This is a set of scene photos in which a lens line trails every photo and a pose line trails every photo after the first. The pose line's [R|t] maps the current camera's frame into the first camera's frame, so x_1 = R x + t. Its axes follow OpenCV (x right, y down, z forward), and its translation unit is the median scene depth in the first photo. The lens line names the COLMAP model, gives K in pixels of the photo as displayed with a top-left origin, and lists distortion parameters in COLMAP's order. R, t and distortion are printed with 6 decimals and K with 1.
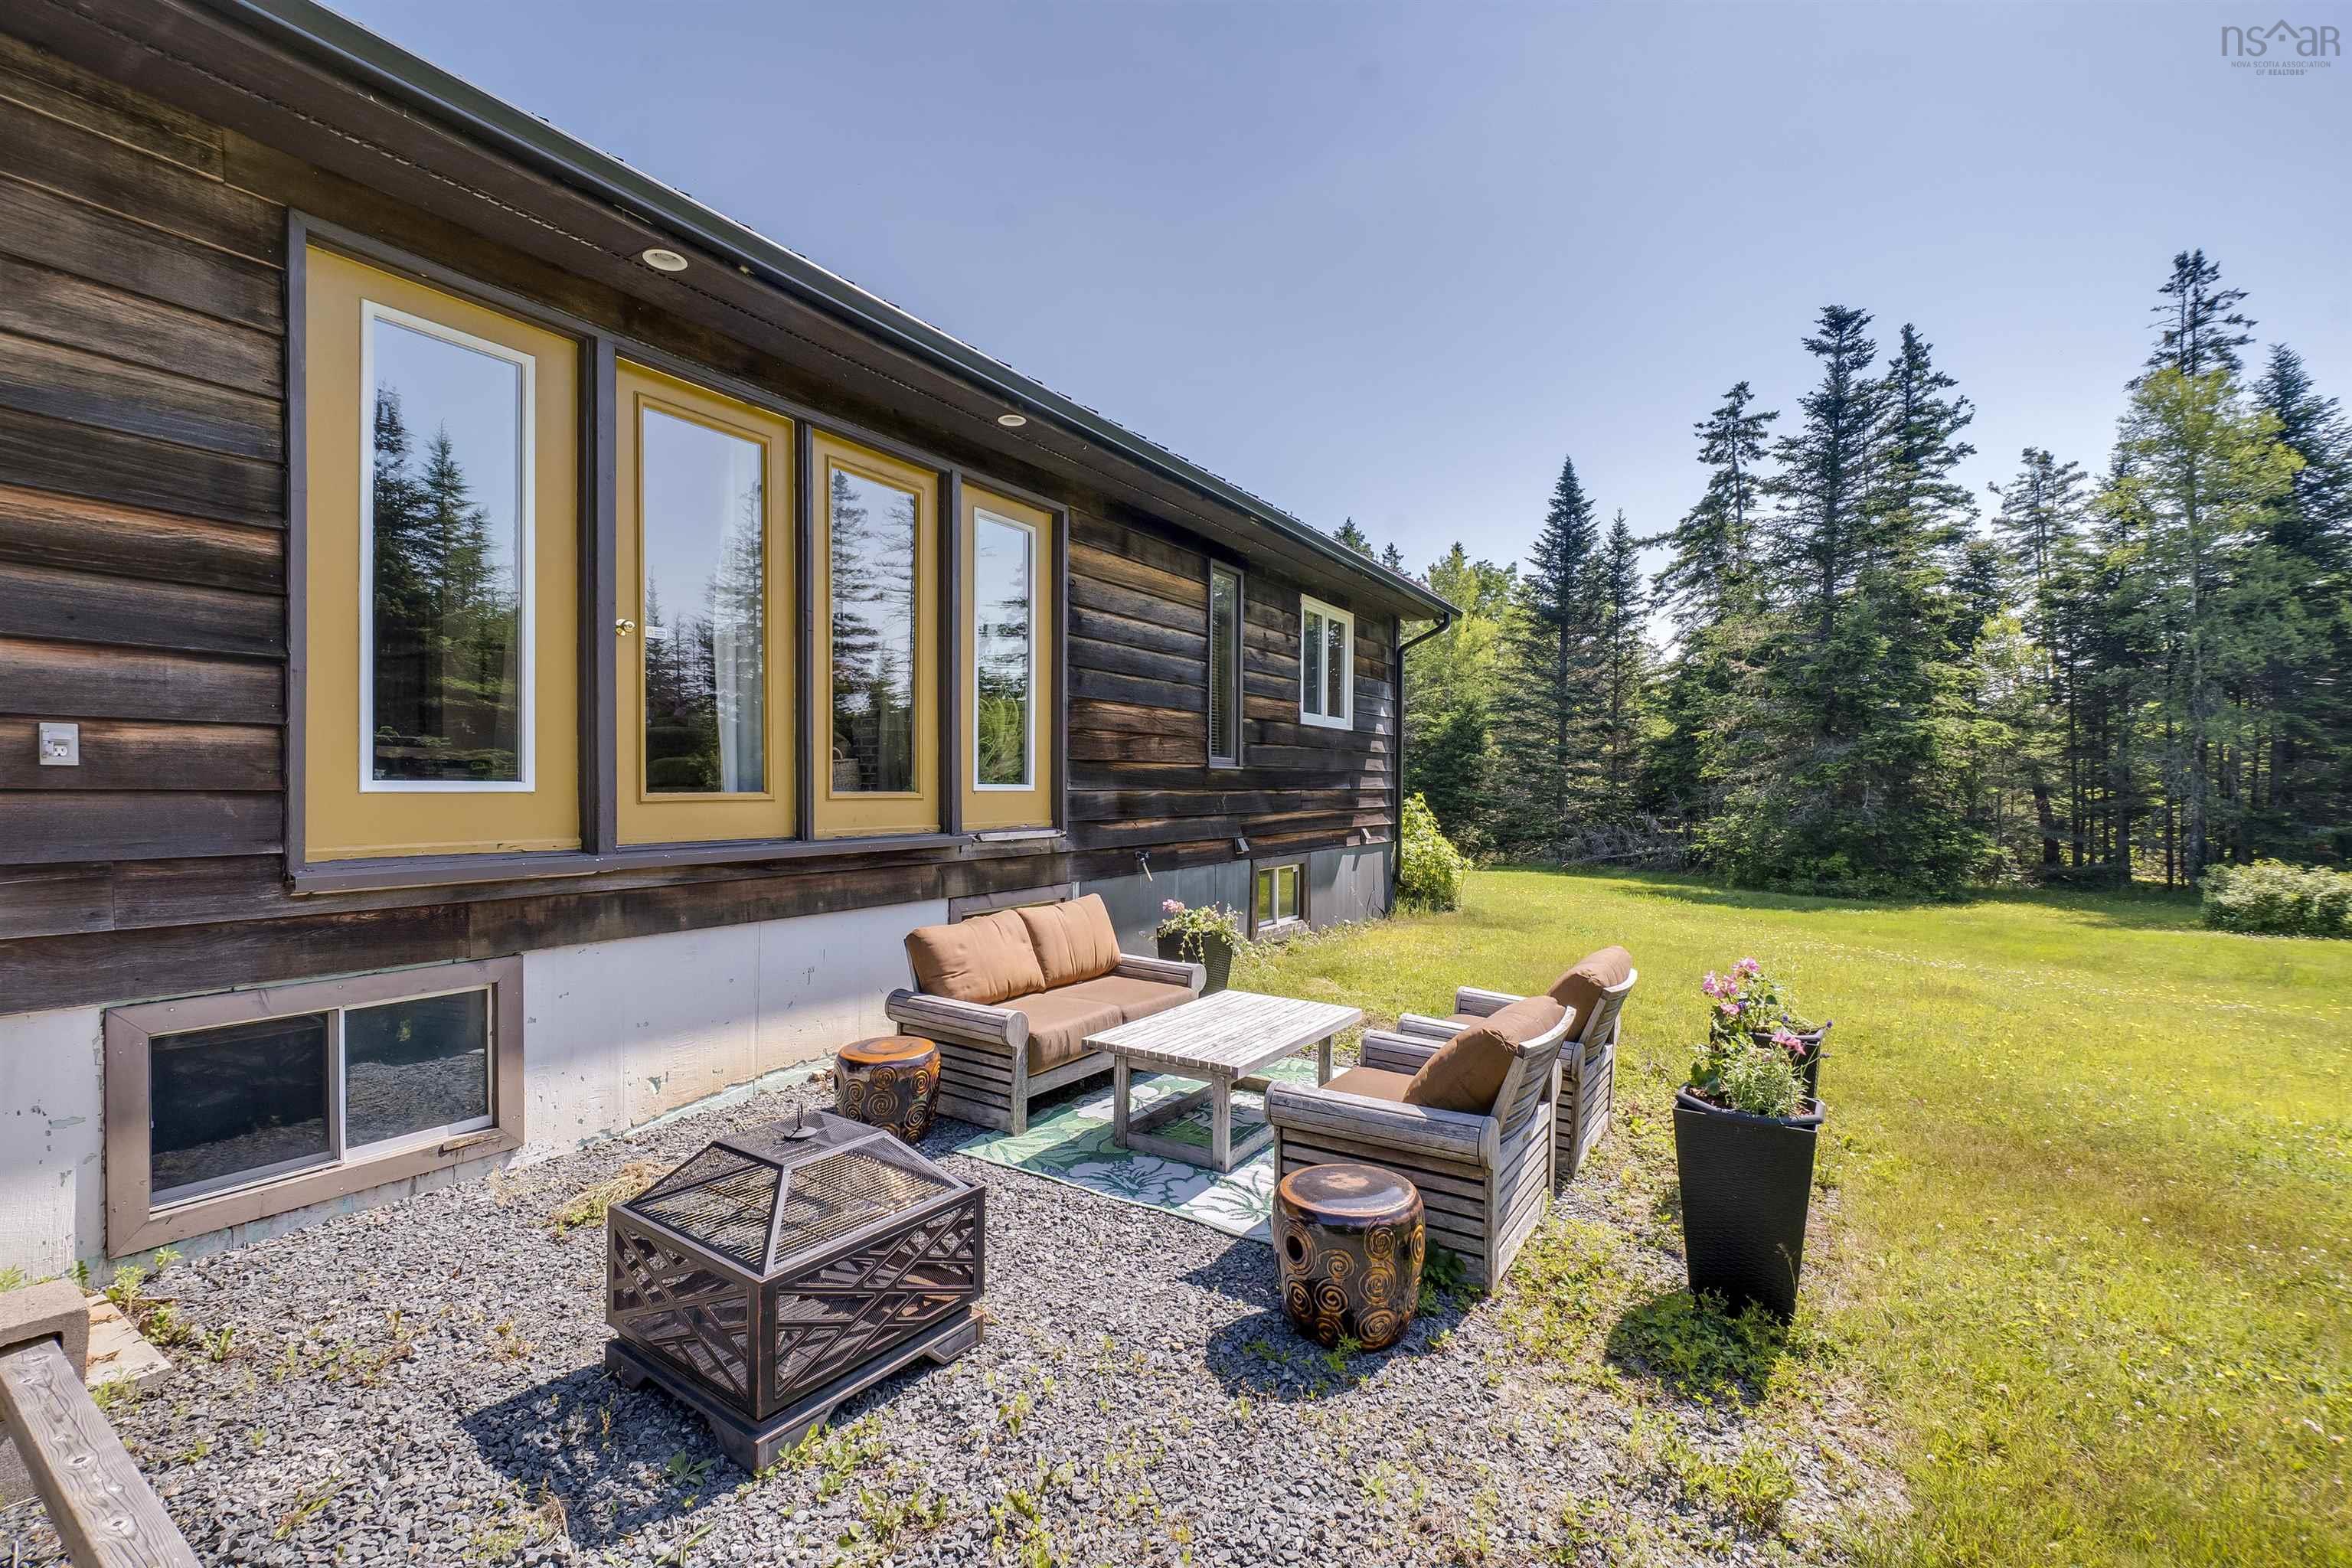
lens RADIAL K [[1044.5, 0, 1212.9], [0, 1044.5, 786.5], [0, 0, 1]] dist [-0.004737, -0.000621]
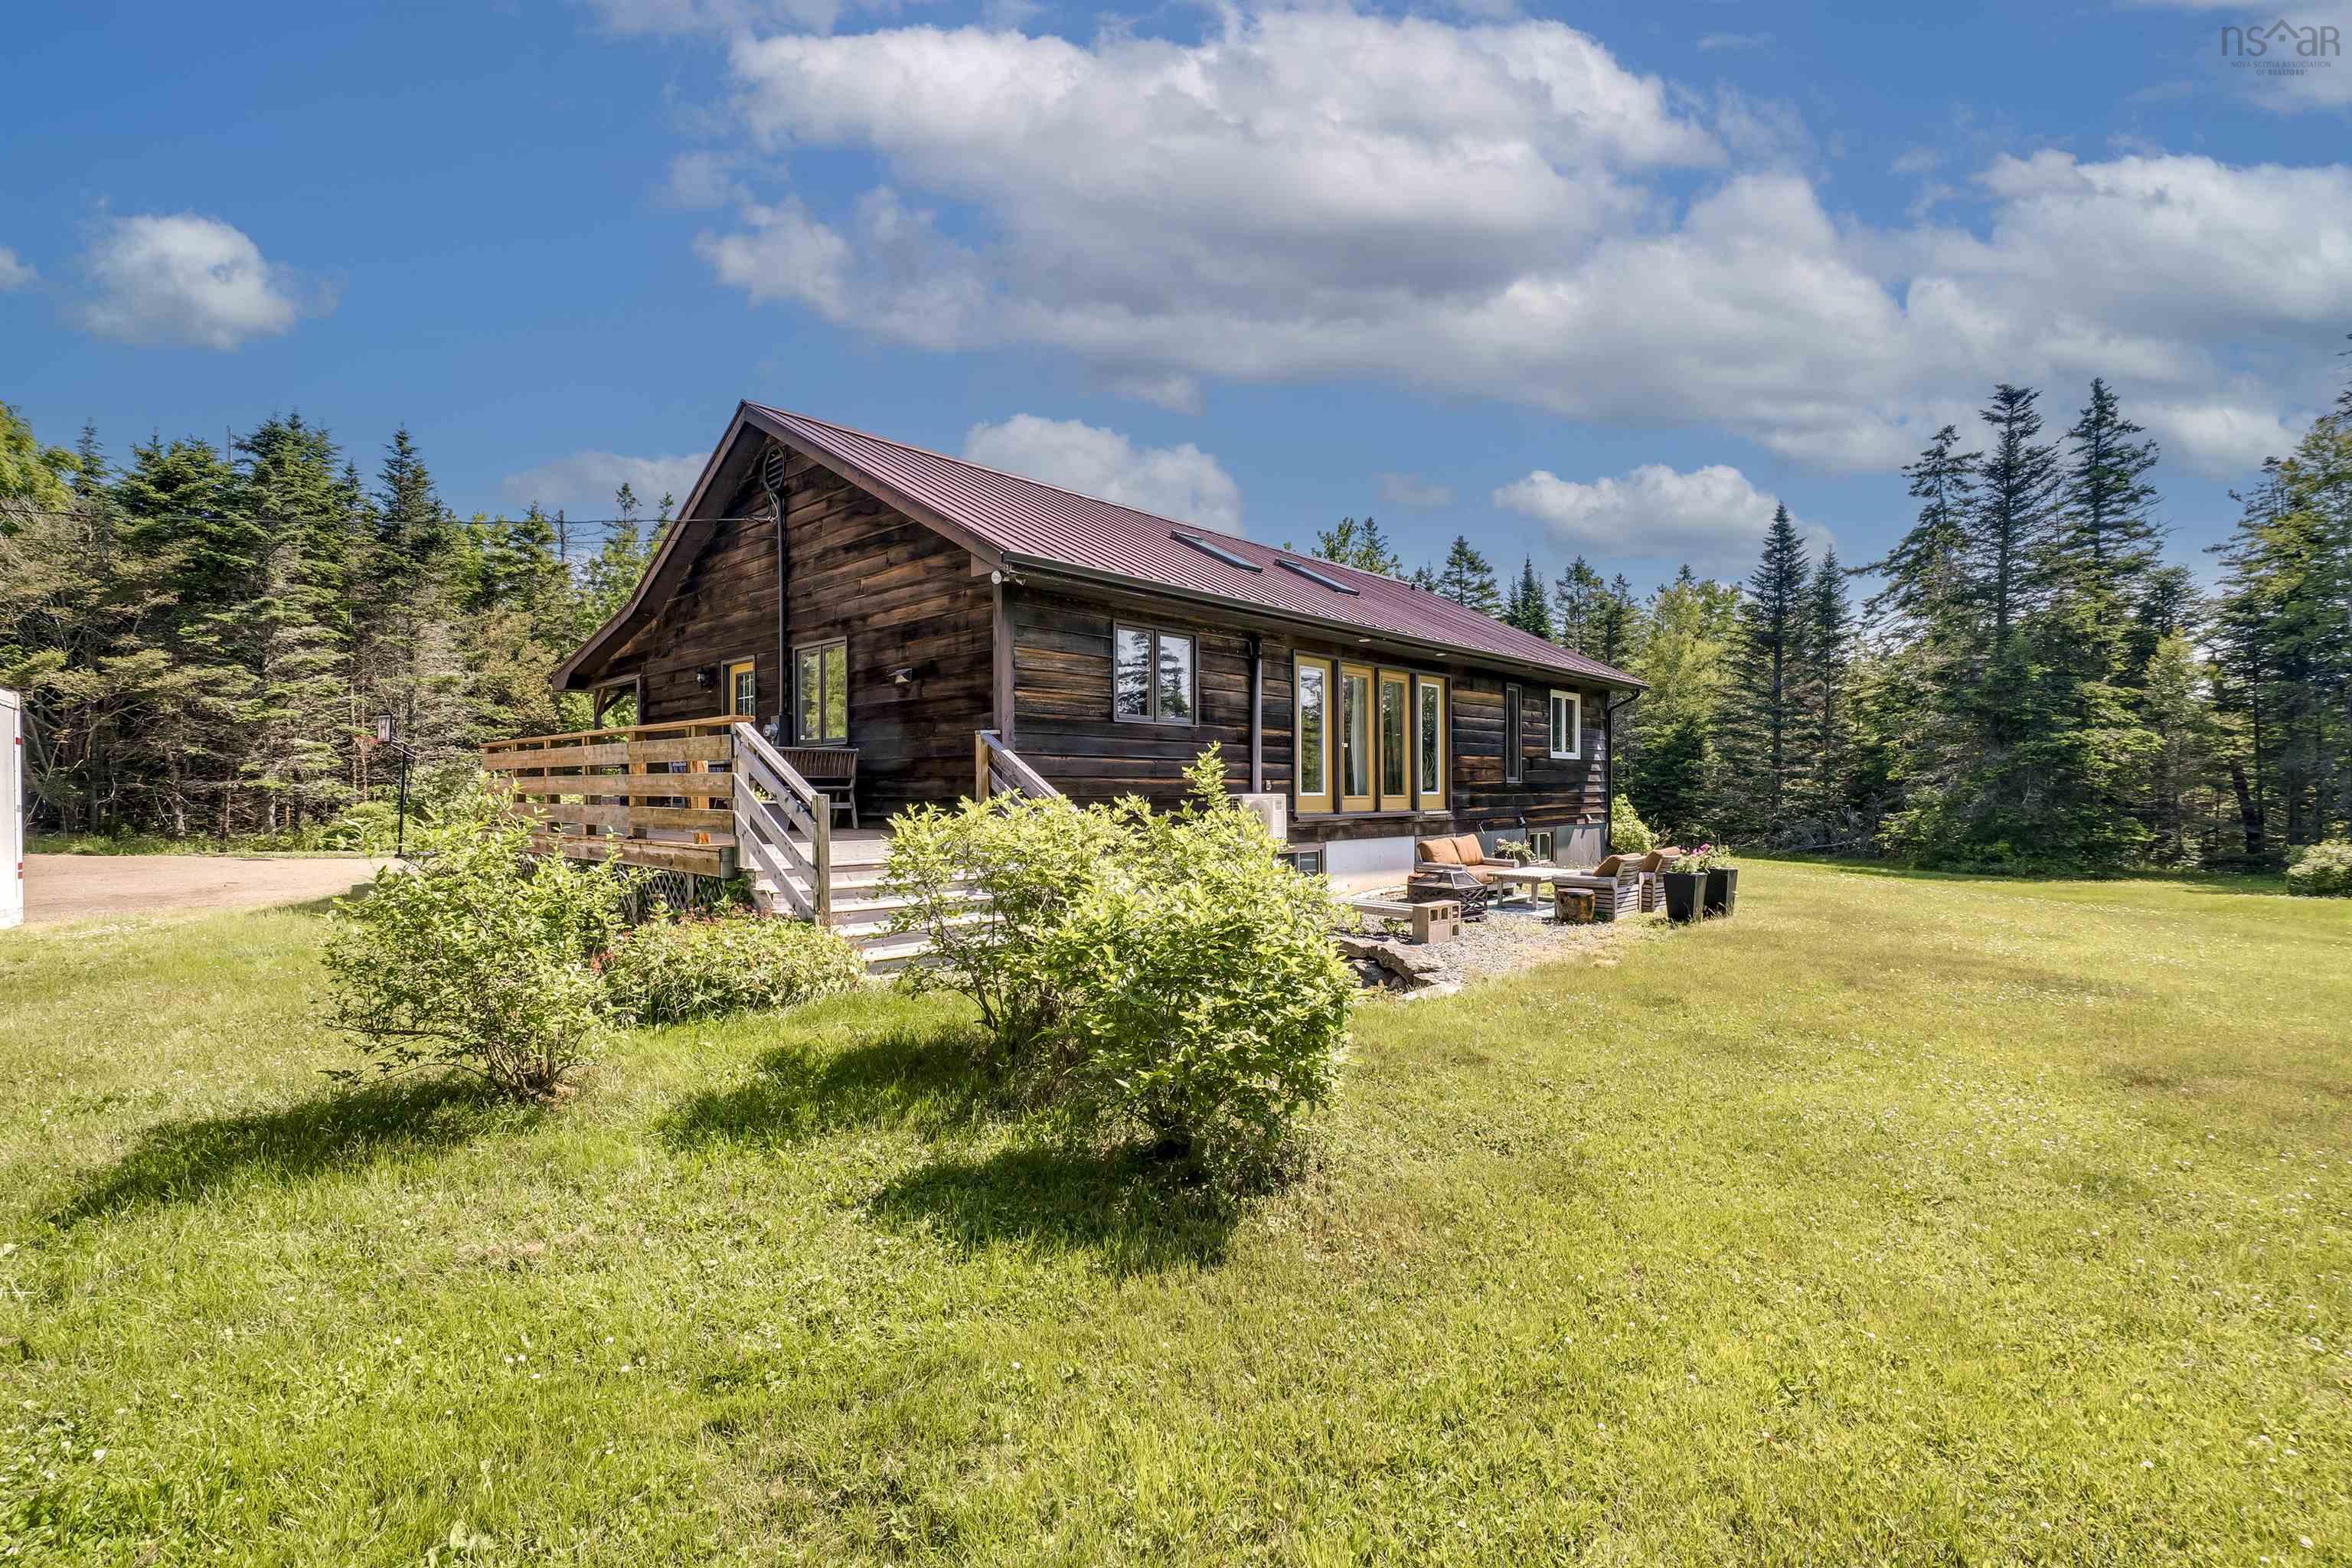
lens RADIAL K [[1044.5, 0, 1196.0], [0, 1044.5, 799.6], [0, 0, 1]] dist [-0.004737, -0.000621]
pose [[0.974428, -0.007384, -0.224578, -0.045267], [0.009289, 0.999929, 0.007428, -0.001793], [0.224508, -0.009324, 0.974428, -0.377391]]
